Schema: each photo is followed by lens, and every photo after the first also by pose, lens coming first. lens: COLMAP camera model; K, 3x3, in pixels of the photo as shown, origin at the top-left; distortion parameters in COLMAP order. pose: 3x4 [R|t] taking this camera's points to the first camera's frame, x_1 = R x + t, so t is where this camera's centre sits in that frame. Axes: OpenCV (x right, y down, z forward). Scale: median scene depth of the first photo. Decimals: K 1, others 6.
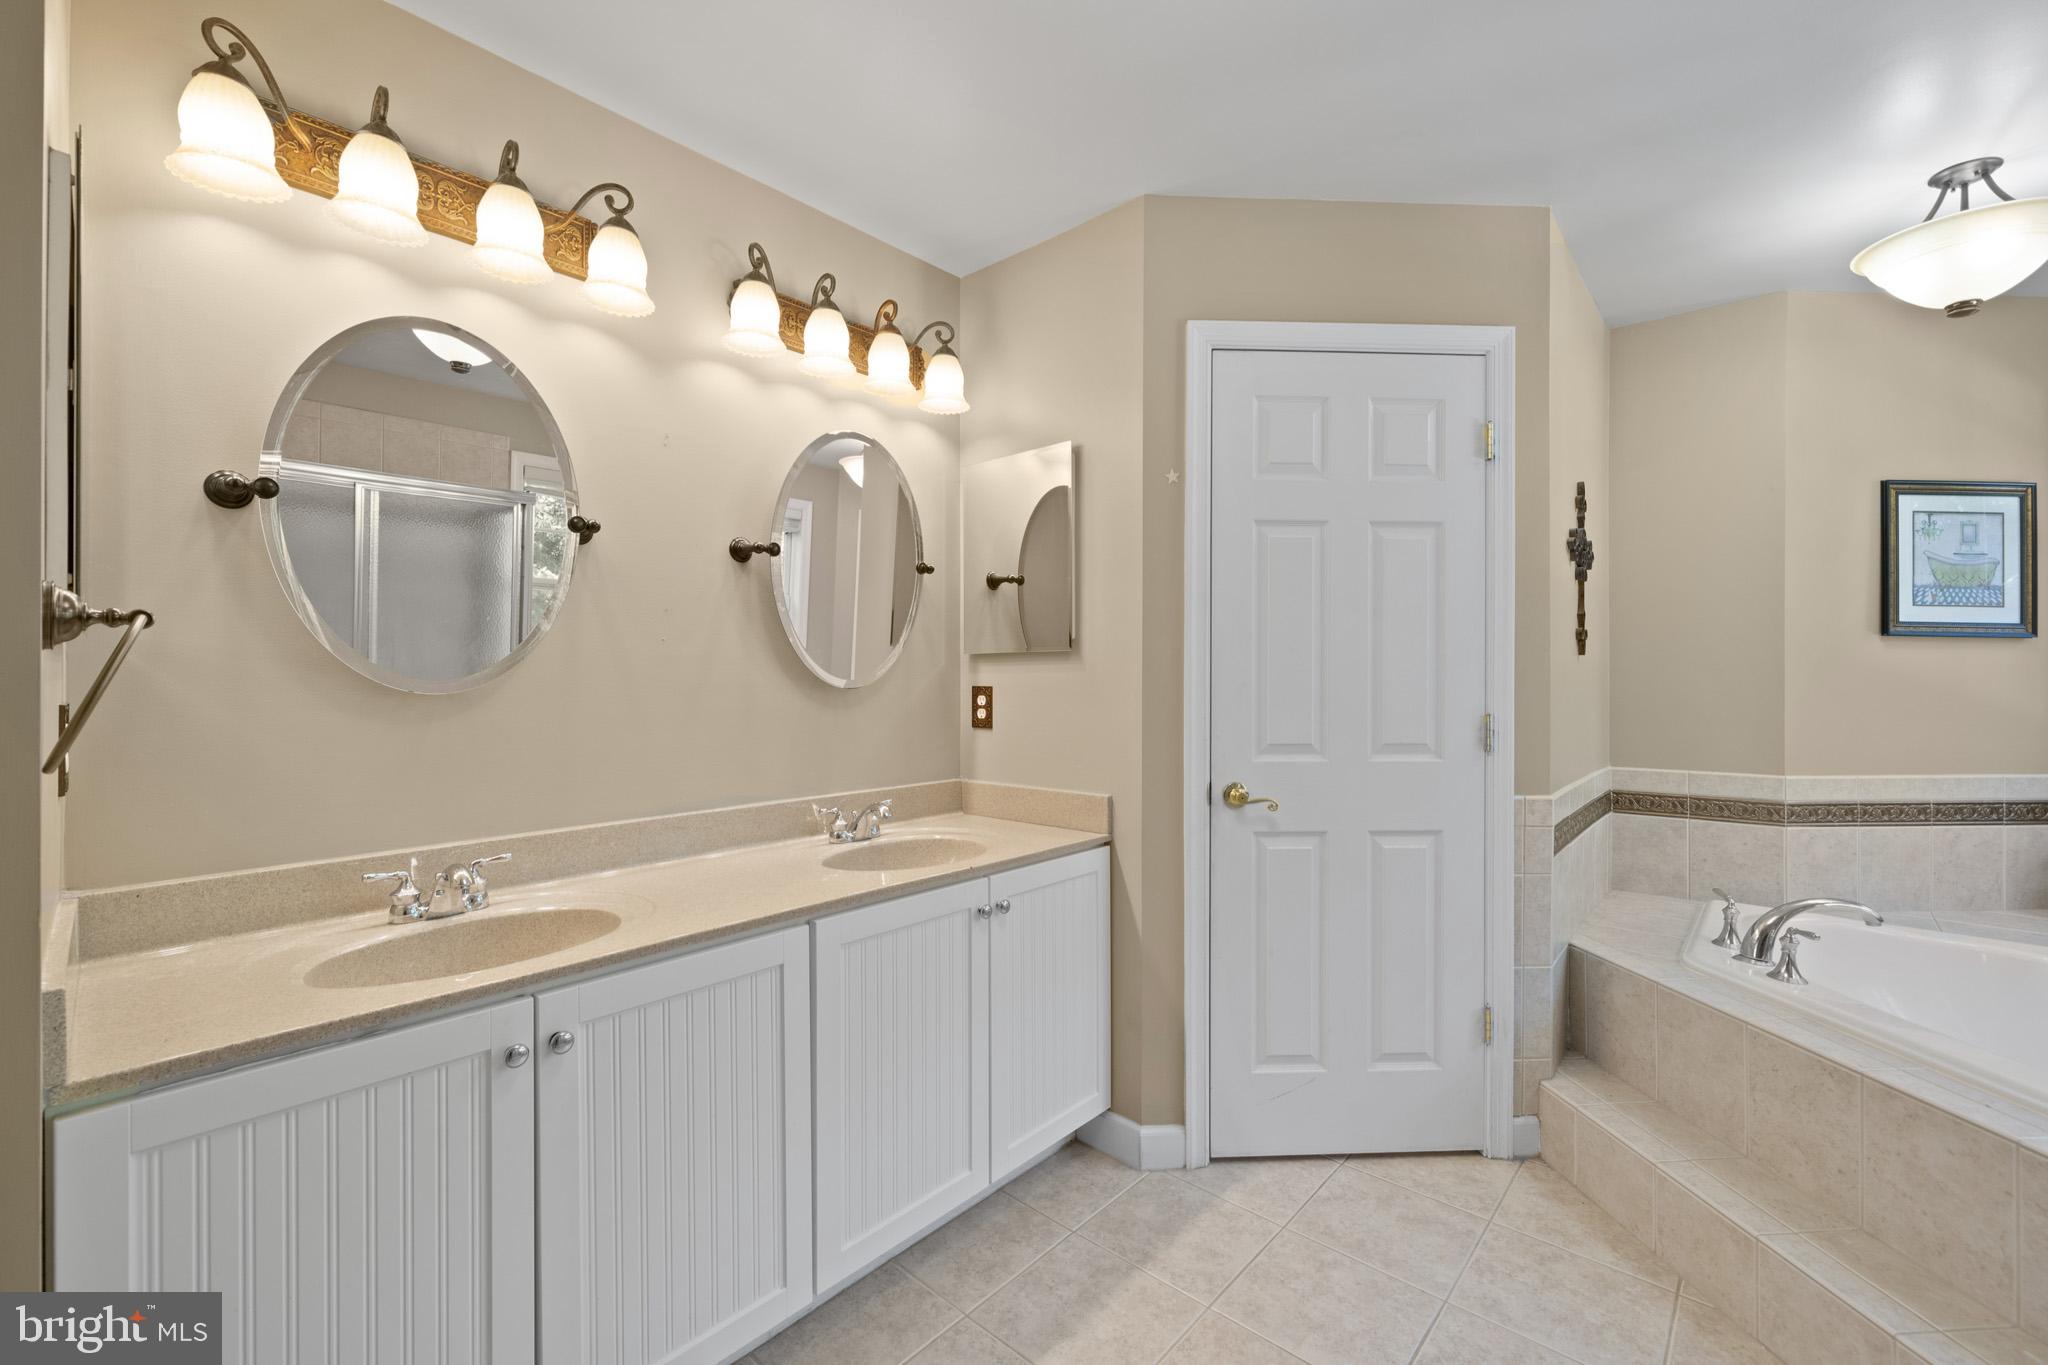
lens RADIAL K [[829.5, 0, 942.2], [0, 829.5, 675.8], [0, 0, 1]] dist [-0.001863, -0.000058]
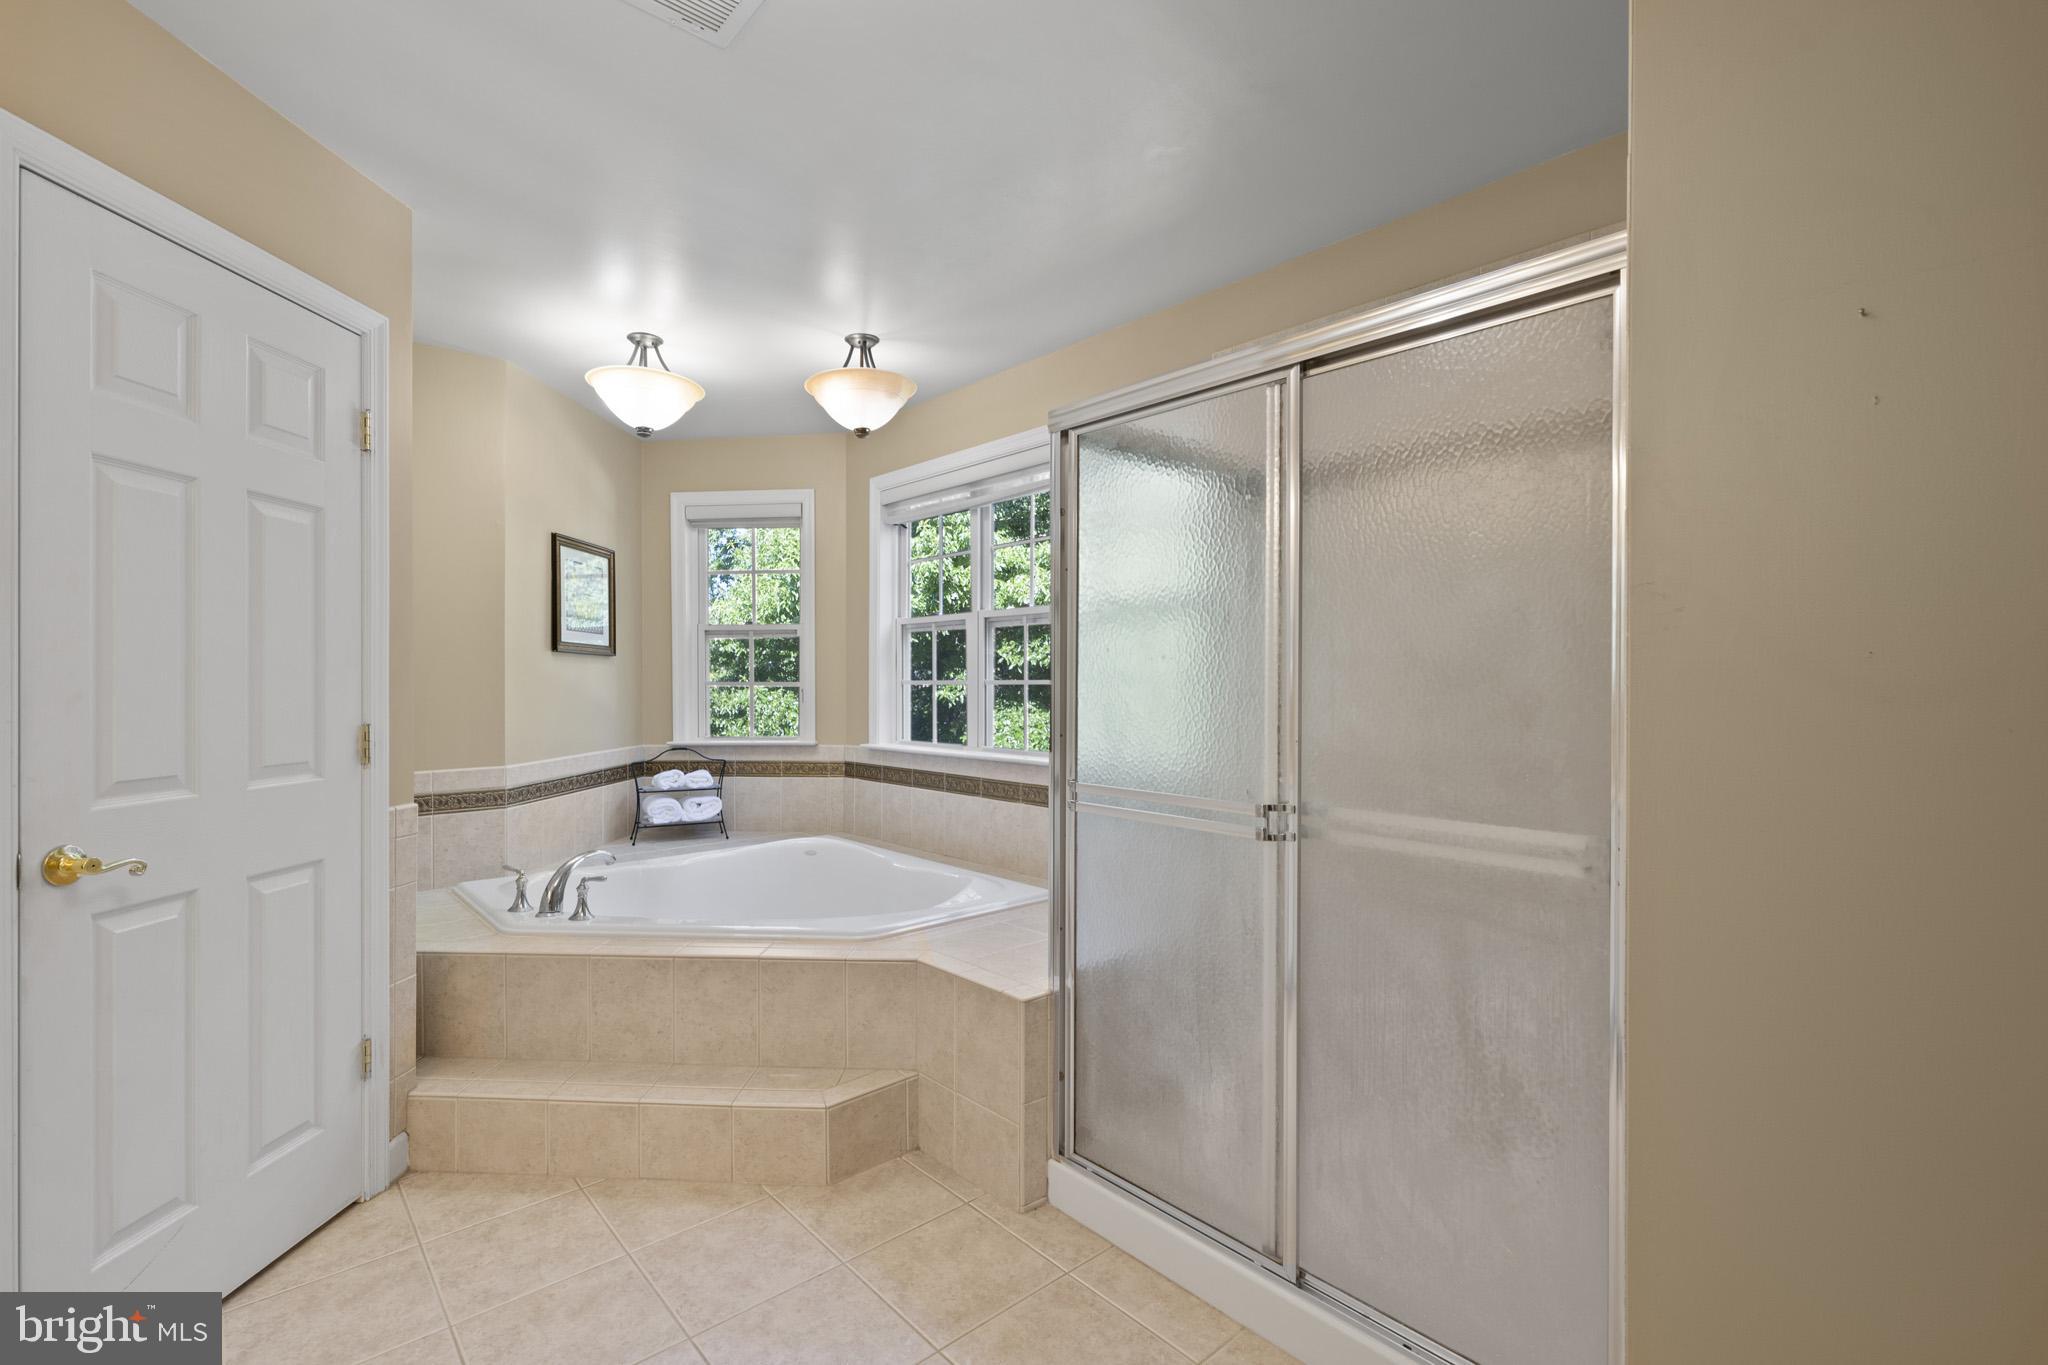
lens RADIAL K [[910.3, 0, 1024.7], [0, 910.3, 685.6], [0, 0, 1]] dist [0.001100, -0.000374]
pose [[0.080019, -0.005168, 0.996780, -0.300642], [0.003822, 0.999981, 0.004878, 0.001013], [-0.996786, 0.003419, 0.080038, 0.181069]]
